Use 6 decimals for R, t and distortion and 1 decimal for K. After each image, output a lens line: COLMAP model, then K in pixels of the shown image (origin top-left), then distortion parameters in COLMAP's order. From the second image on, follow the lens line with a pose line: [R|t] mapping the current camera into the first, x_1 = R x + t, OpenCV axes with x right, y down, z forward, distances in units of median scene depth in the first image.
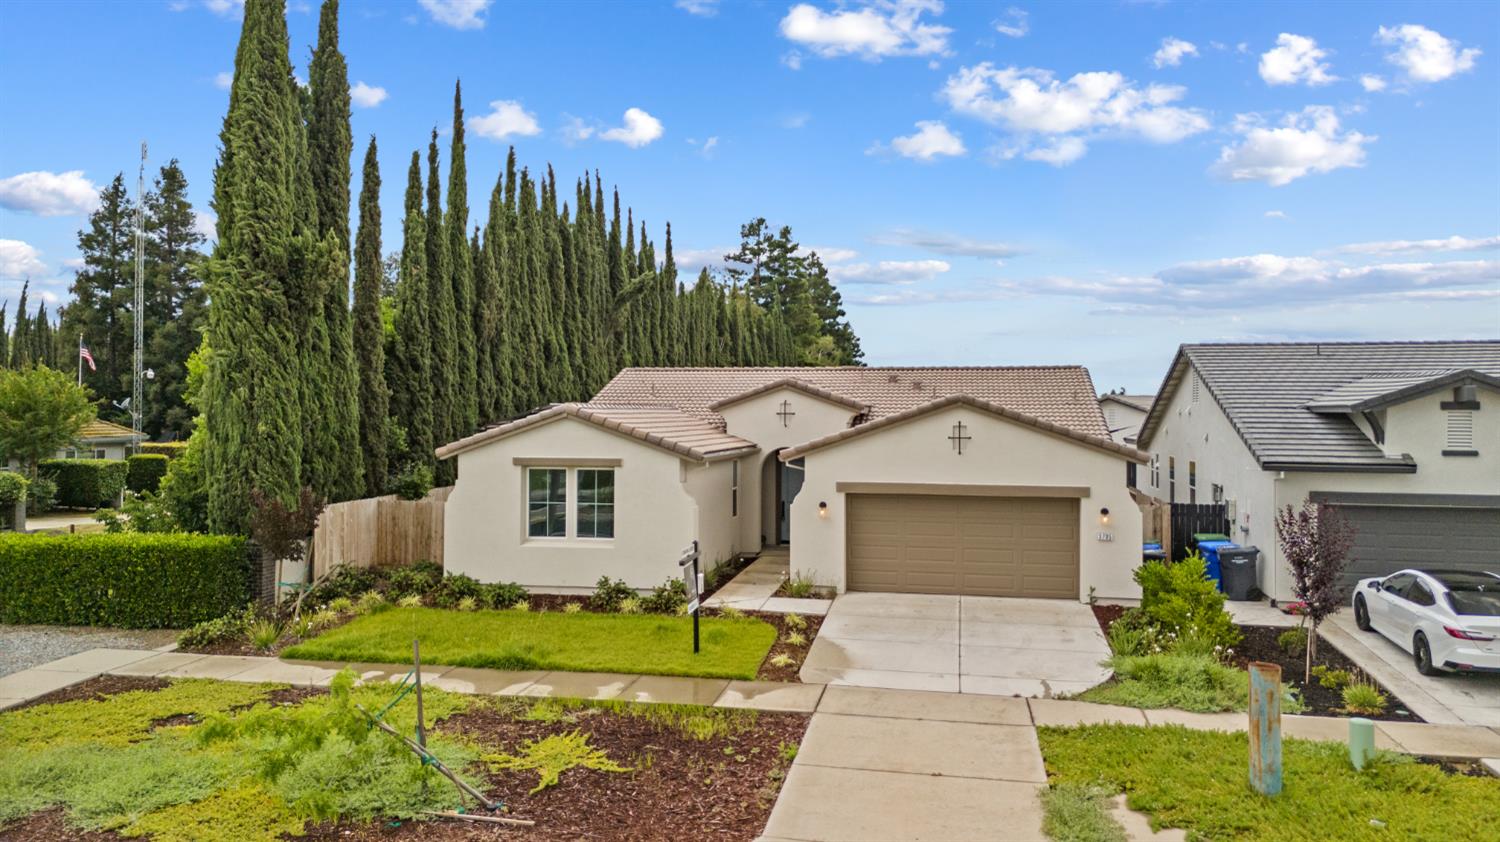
lens RADIAL K [[1102.7, 0, 749.7], [0, 1102.7, 415.0], [0, 0, 1]] dist [0.090456, -0.088180]
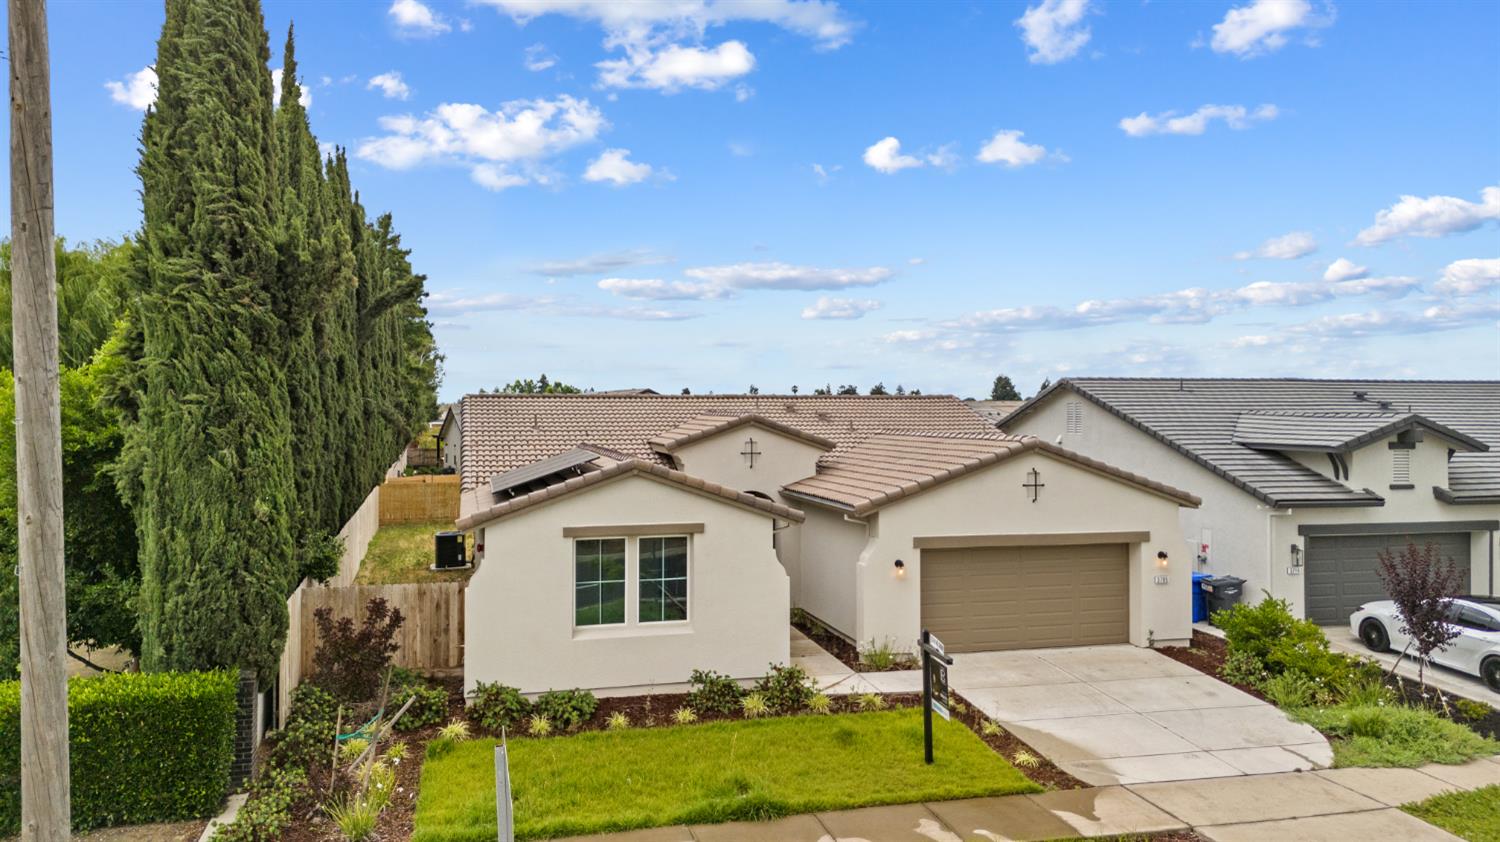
lens RADIAL K [[1106.9, 0, 750.0], [0, 1106.9, 421.0], [0, 0, 1]] dist [0.087270, -0.084186]
pose [[0.901238, -0.008219, 0.433246, -0.448706], [0.005141, 0.999953, 0.008276, -0.044173], [-0.433293, -0.005232, 0.901238, 0.243913]]
